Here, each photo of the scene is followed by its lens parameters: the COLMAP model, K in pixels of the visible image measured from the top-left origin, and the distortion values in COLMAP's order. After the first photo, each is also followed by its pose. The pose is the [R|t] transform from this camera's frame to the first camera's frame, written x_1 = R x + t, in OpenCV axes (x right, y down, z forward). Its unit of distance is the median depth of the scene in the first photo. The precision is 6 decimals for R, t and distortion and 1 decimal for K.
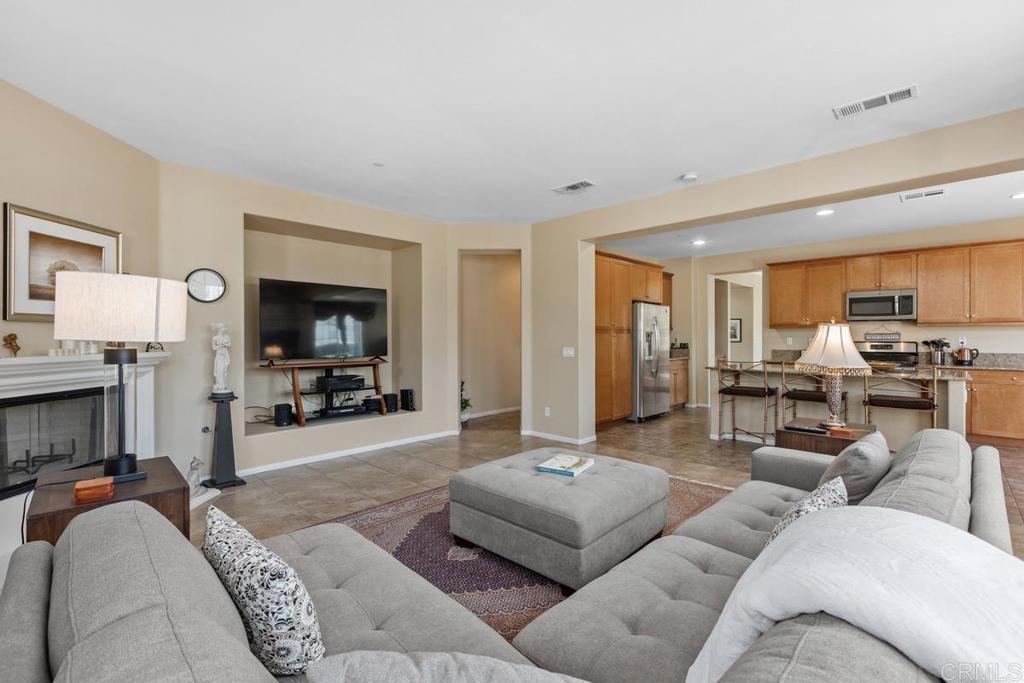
lens RADIAL K [[449.2, 0, 512.6], [0, 449.2, 340.3], [0, 0, 1]] dist [-0.000978, -0.000145]
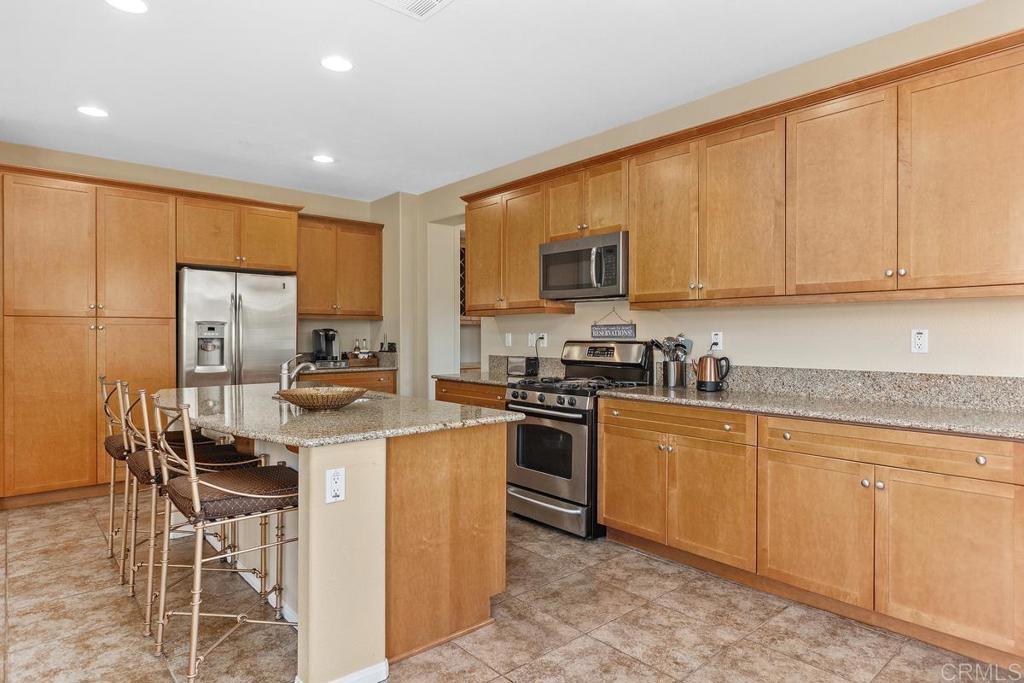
lens RADIAL K [[584.7, 0, 512.9], [0, 584.7, 335.8], [0, 0, 1]] dist [-0.000795, -0.000116]
pose [[0.994579, 0.003678, -0.103914, 0.842179], [-0.004502, 0.999960, -0.007698, 0.002548], [0.103881, 0.008124, 0.994557, 0.361646]]
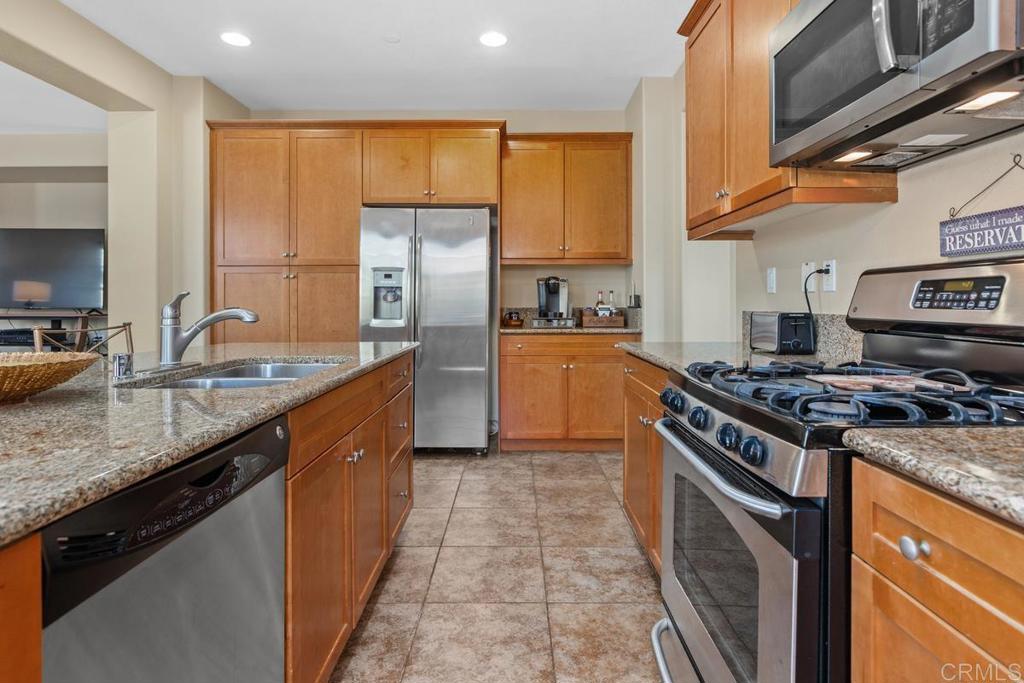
lens RADIAL K [[538.1, 0, 507.7], [0, 538.1, 305.9], [0, 0, 1]] dist [0.004006, 0.000103]
pose [[0.683985, 0.007695, -0.729455, 0.906360], [-0.006997, 0.999968, 0.003987, 0.020438], [0.729462, 0.002377, 0.684017, 0.791237]]
